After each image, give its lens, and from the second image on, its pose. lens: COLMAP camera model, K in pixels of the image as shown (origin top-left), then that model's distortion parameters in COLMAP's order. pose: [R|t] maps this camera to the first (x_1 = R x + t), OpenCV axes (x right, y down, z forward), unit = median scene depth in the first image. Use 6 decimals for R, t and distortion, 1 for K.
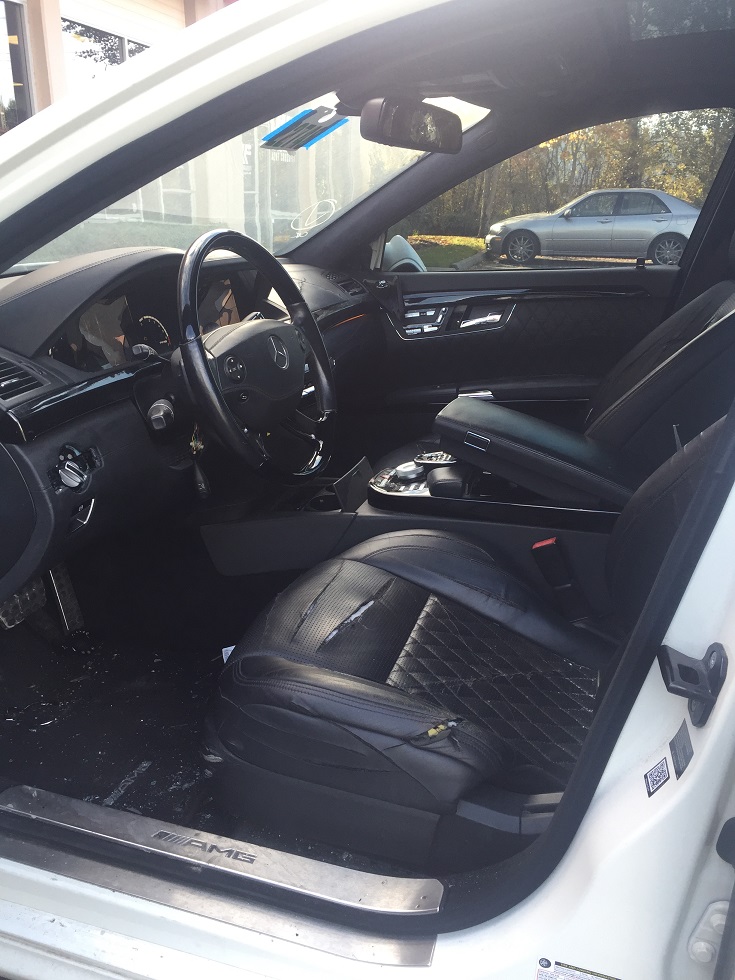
lens RADIAL K [[834.7, 0, 372.8], [0, 834.7, 493.7], [0, 0, 1]] dist [0.083929, -0.107389]
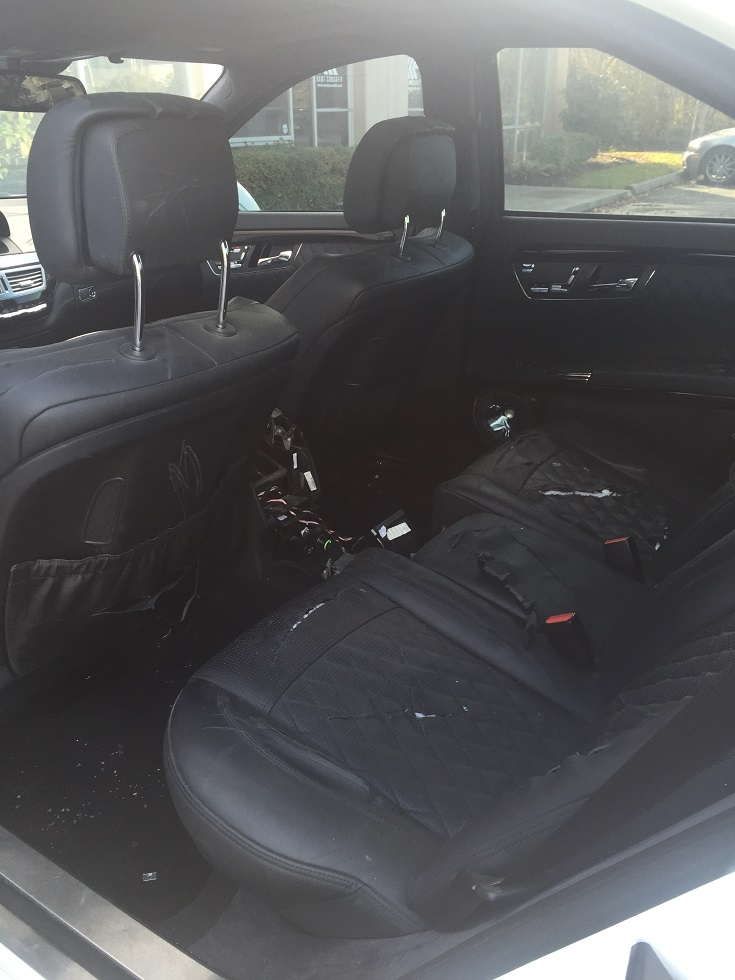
lens RADIAL K [[834.7, 0, 372.8], [0, 834.7, 493.7], [0, 0, 1]] dist [0.083929, -0.107389]
pose [[0.962928, 0.093081, -0.253191, 0.541517], [-0.070681, 0.992850, 0.096190, -0.020819], [0.260334, -0.074729, 0.962622, -0.022588]]
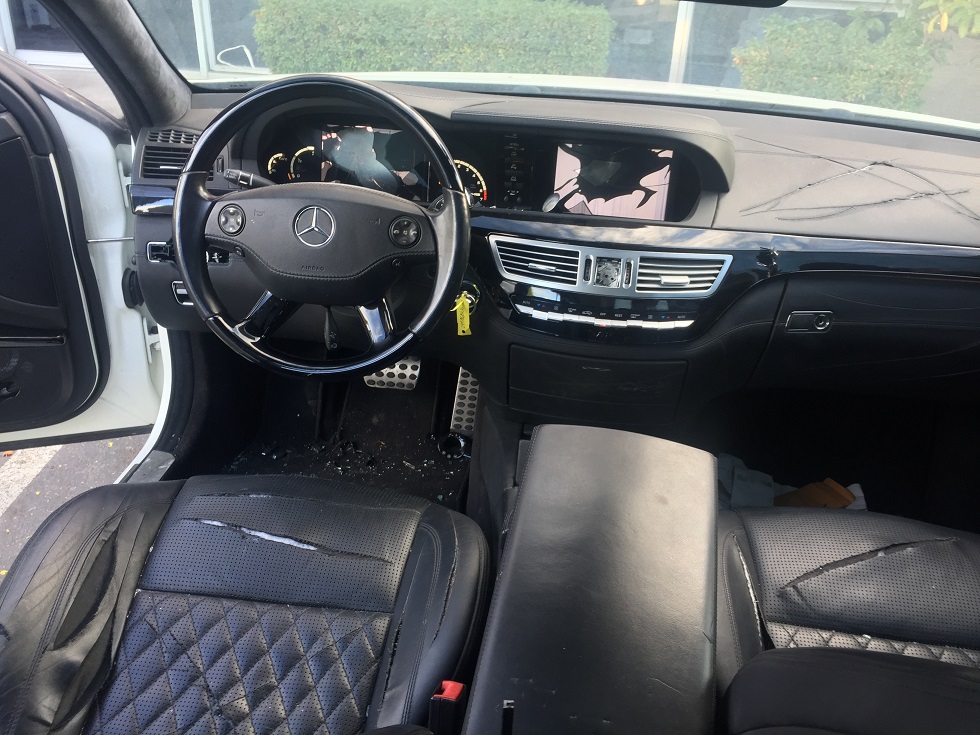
lens RADIAL K [[834.7, 0, 487.5], [0, 834.7, 368.1], [0, 0, 1]] dist [0.083929, -0.107389]
pose [[0.190534, 0.453384, -0.870712, 0.391143], [-0.365216, 0.856033, 0.365822, -0.226946], [0.911216, 0.248296, 0.328687, 0.494946]]
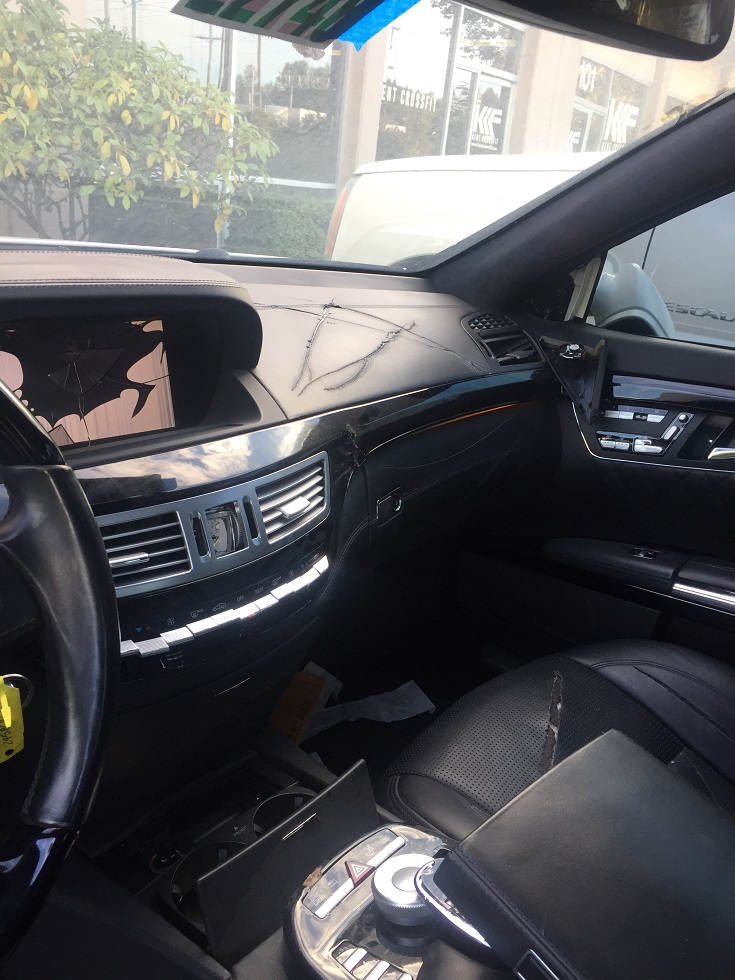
lens RADIAL K [[834.7, 0, 372.8], [0, 834.7, 493.7], [0, 0, 1]] dist [0.083929, -0.107389]
pose [[0.926282, 0.214884, -0.309559, 0.078462], [-0.211960, 0.976311, 0.043477, -0.154709], [0.311568, 0.025342, 0.949886, 0.445378]]
